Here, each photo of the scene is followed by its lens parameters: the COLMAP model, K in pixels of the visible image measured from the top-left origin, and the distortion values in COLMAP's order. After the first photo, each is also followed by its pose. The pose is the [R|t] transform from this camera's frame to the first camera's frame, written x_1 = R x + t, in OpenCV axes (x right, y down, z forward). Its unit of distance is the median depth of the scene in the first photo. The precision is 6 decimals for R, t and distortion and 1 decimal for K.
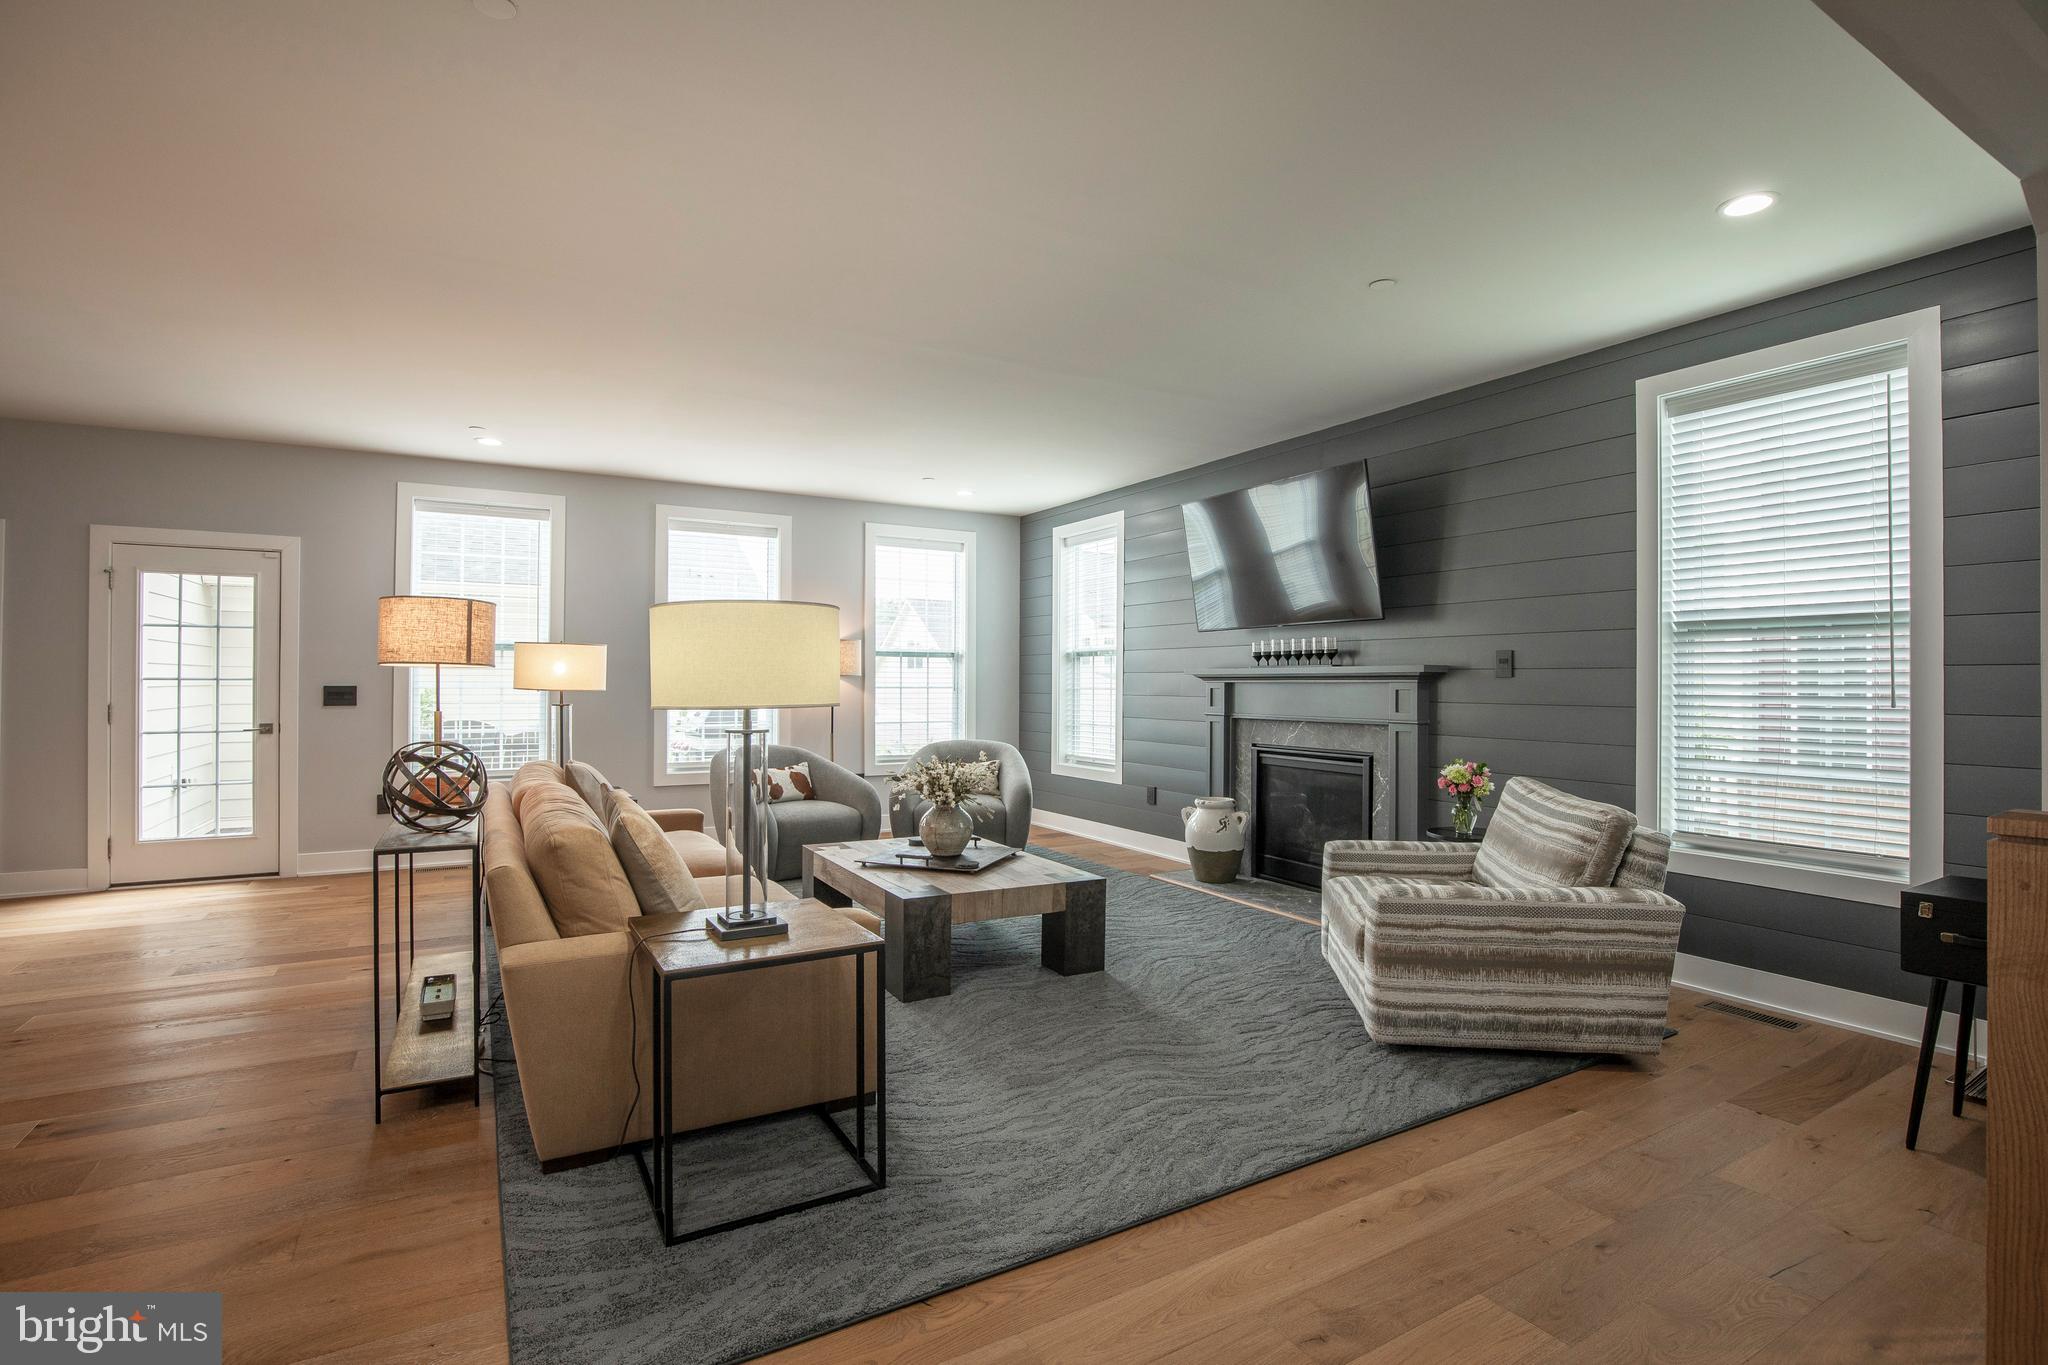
lens RADIAL K [[964.1, 0, 1029.0], [0, 964.1, 669.8], [0, 0, 1]] dist [-0.035712, 0.006801]
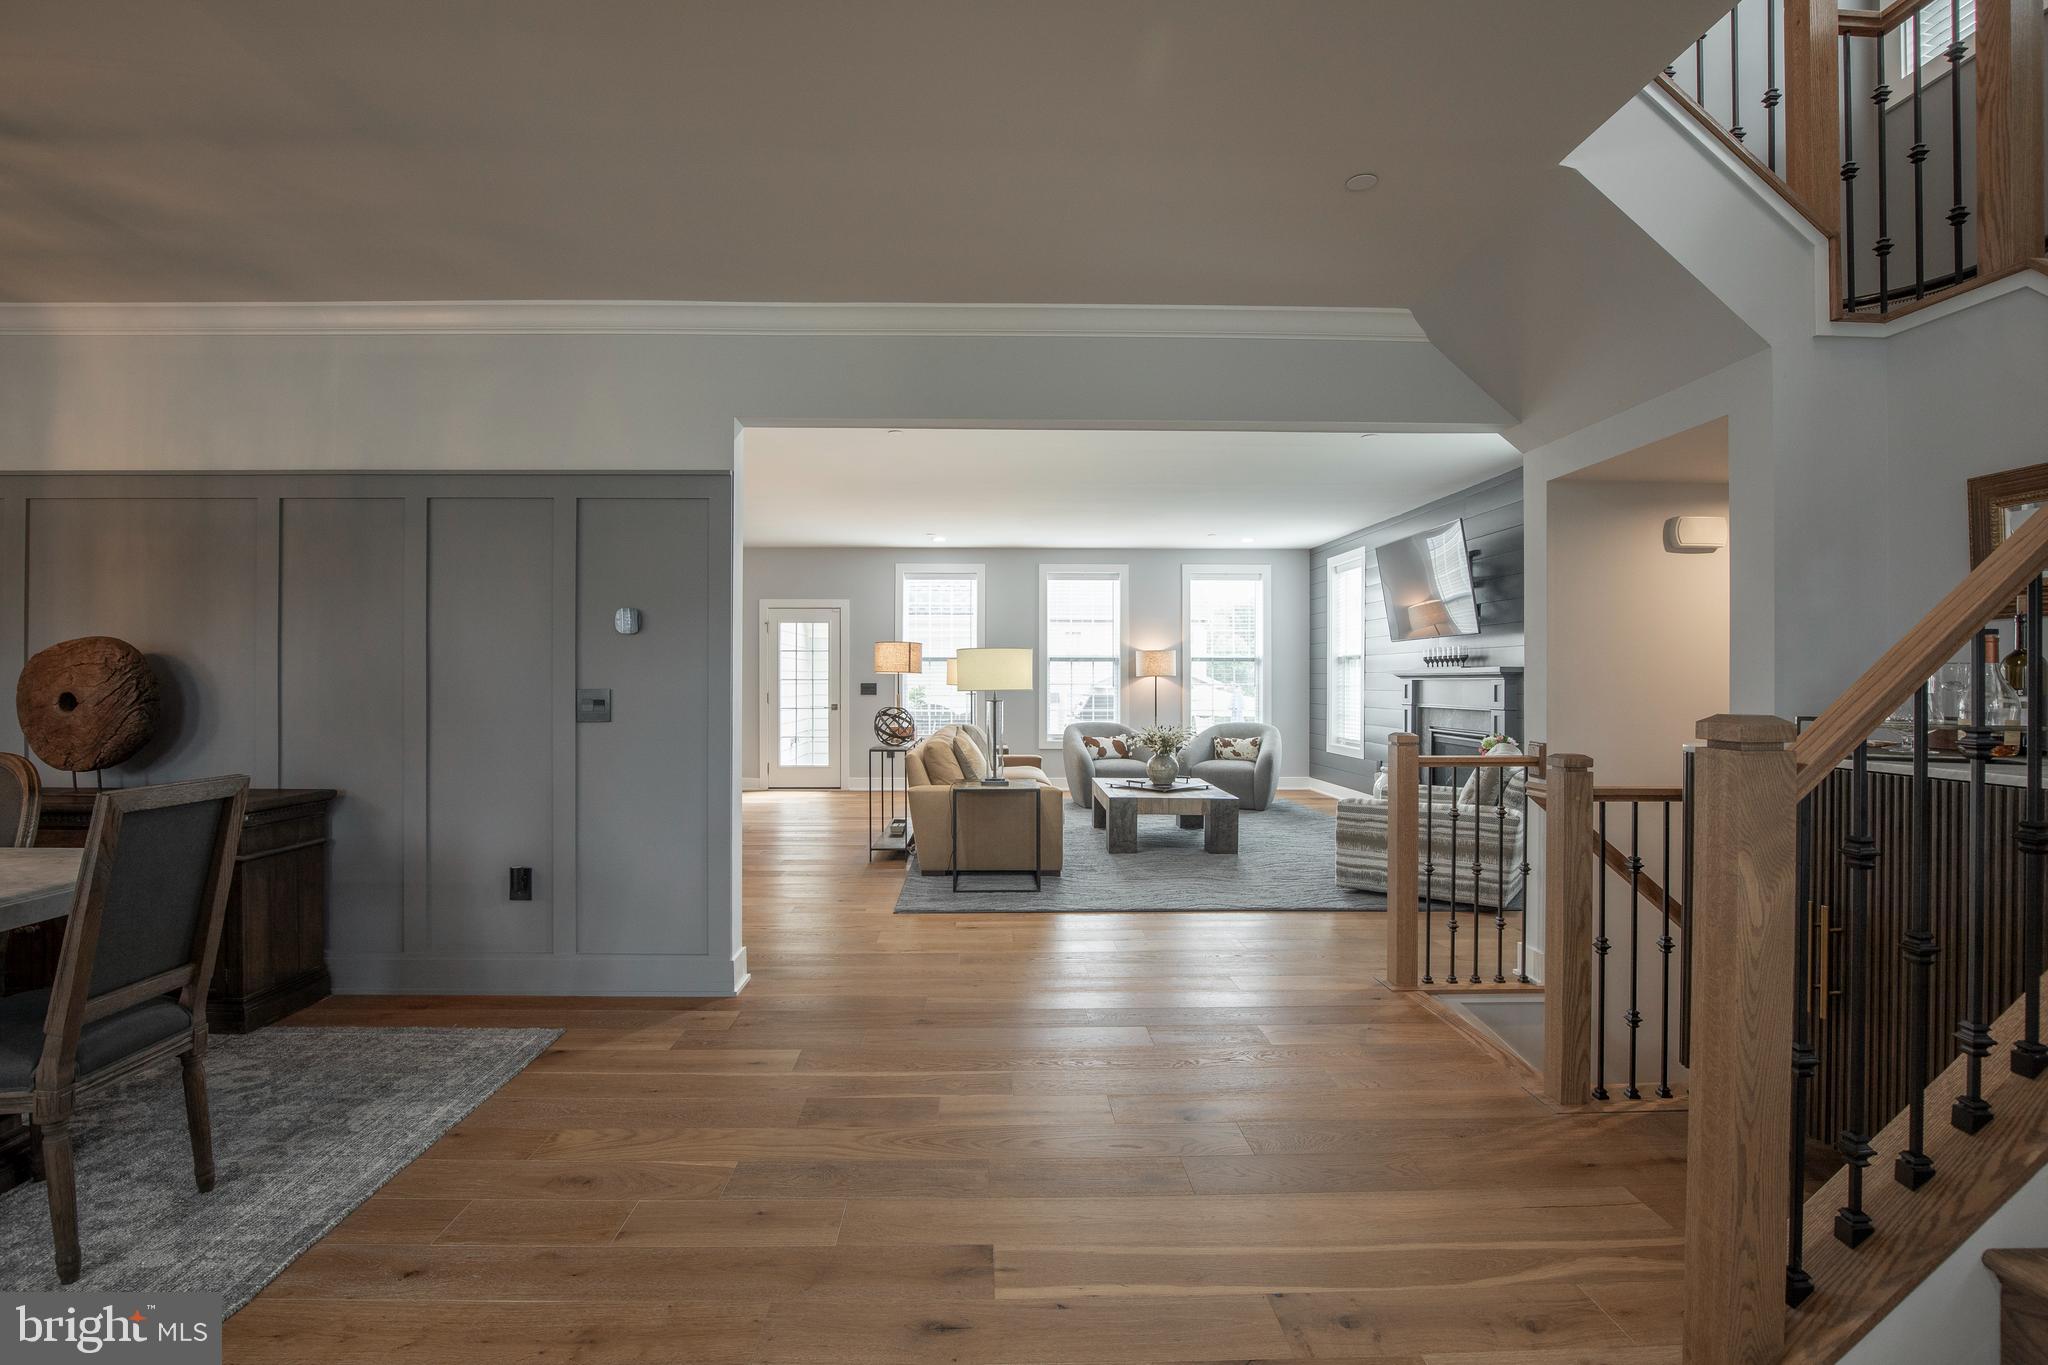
lens RADIAL K [[964.1, 0, 984.4], [0, 964.1, 682.7], [0, 0, 1]] dist [-0.035712, 0.006801]
pose [[0.863871, -0.000661, -0.503713, 0.388049], [0.008037, 0.999890, 0.012472, -0.004960], [0.503650, -0.014823, 0.863781, -0.470585]]
